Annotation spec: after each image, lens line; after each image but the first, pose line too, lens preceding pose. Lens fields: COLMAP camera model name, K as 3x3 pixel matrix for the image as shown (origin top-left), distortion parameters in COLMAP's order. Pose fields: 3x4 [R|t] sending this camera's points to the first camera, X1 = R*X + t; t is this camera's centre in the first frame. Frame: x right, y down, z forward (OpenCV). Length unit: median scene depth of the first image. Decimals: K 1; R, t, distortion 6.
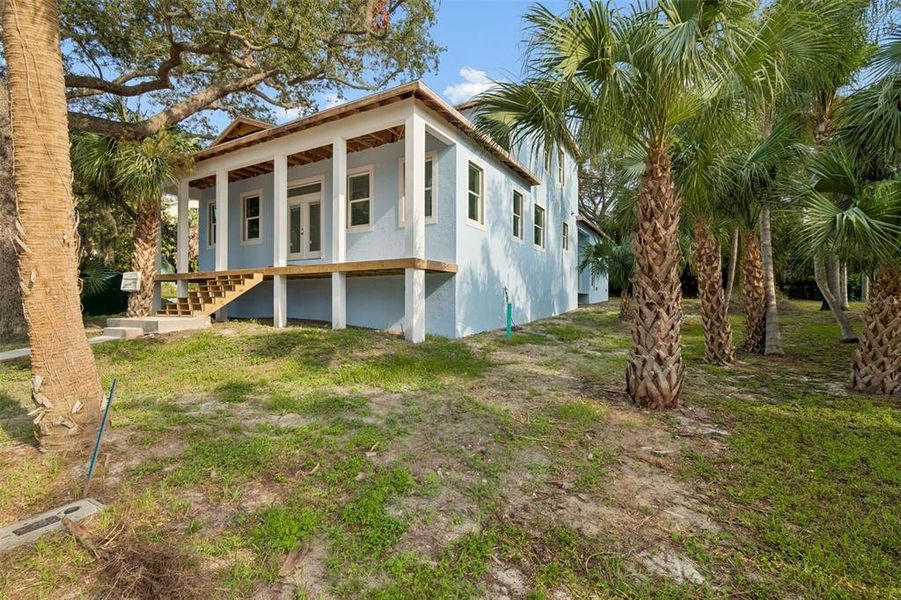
lens RADIAL K [[418.4, 0, 450.5], [0, 418.4, 300.0], [0, 0, 1]] dist [0.001815, 0.000251]
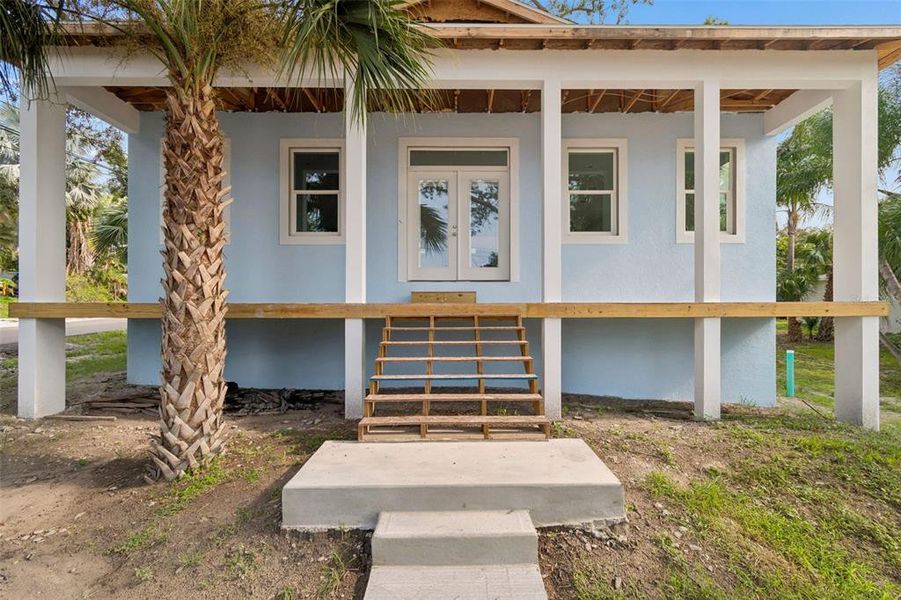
lens RADIAL K [[414.6, 0, 454.6], [0, 414.6, 310.0], [0, 0, 1]] dist [0.001759, 0.000287]
pose [[0.861653, -0.000087, 0.507498, -0.701925], [-0.002664, 0.999985, 0.004694, -0.064507], [-0.507491, -0.005397, 0.861640, 0.566658]]
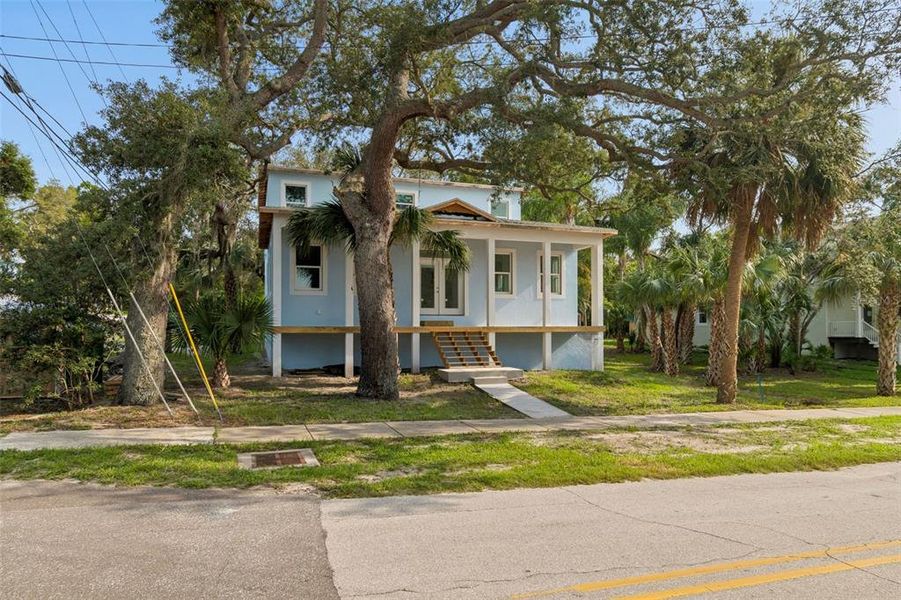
lens RADIAL K [[591.6, 0, 469.2], [0, 591.6, 332.4], [0, 0, 1]] dist [0.001824, 0.001184]
pose [[0.629814, -0.003949, 0.776736, -1.705739], [-0.002940, 0.999968, 0.007469, -0.066126], [-0.776741, -0.006988, 0.629782, -0.089414]]
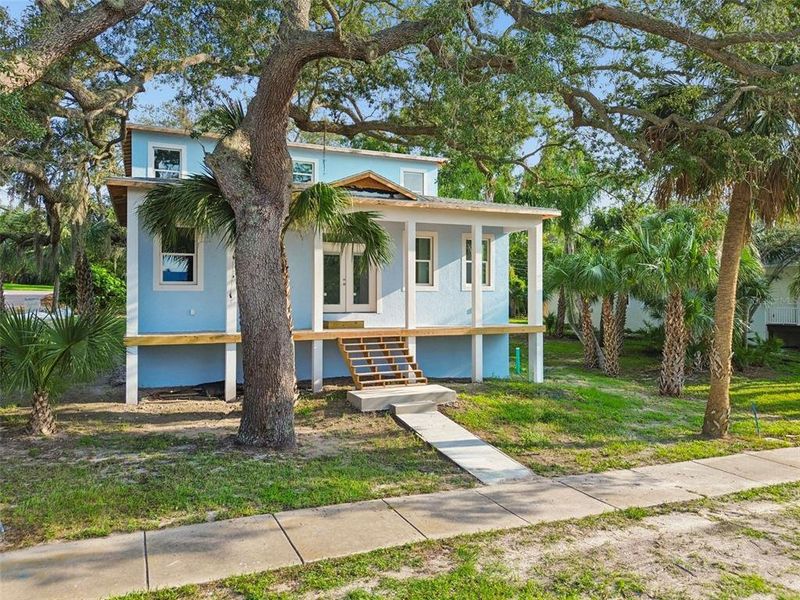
lens RADIAL K [[588.3, 0, 400.0], [0, 588.3, 300.0], [0, 0, 1]] dist [0.037499, -0.002891]
pose [[0.583490, -0.004003, 0.812110, -1.476741], [-0.006815, 0.999929, 0.009825, -0.150289], [-0.812091, -0.011267, 0.583421, 0.149981]]
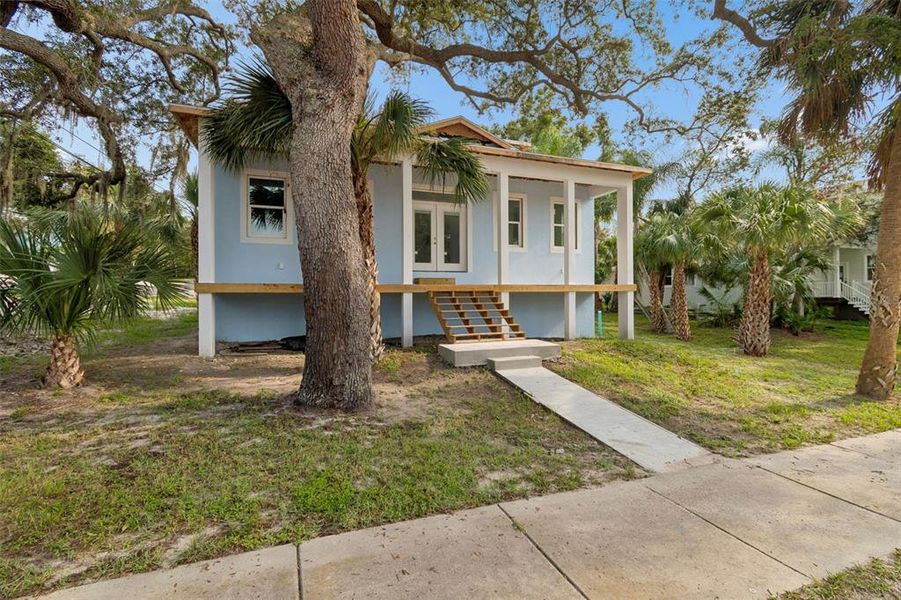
lens RADIAL K [[418.4, 0, 450.5], [0, 418.4, 300.0], [0, 0, 1]] dist [0.001815, 0.000251]
pose [[0.631791, -0.014683, 0.774999, -1.163606], [-0.000197, 0.999817, 0.019103, -0.054214], [-0.775138, -0.012222, 0.631673, 0.419024]]
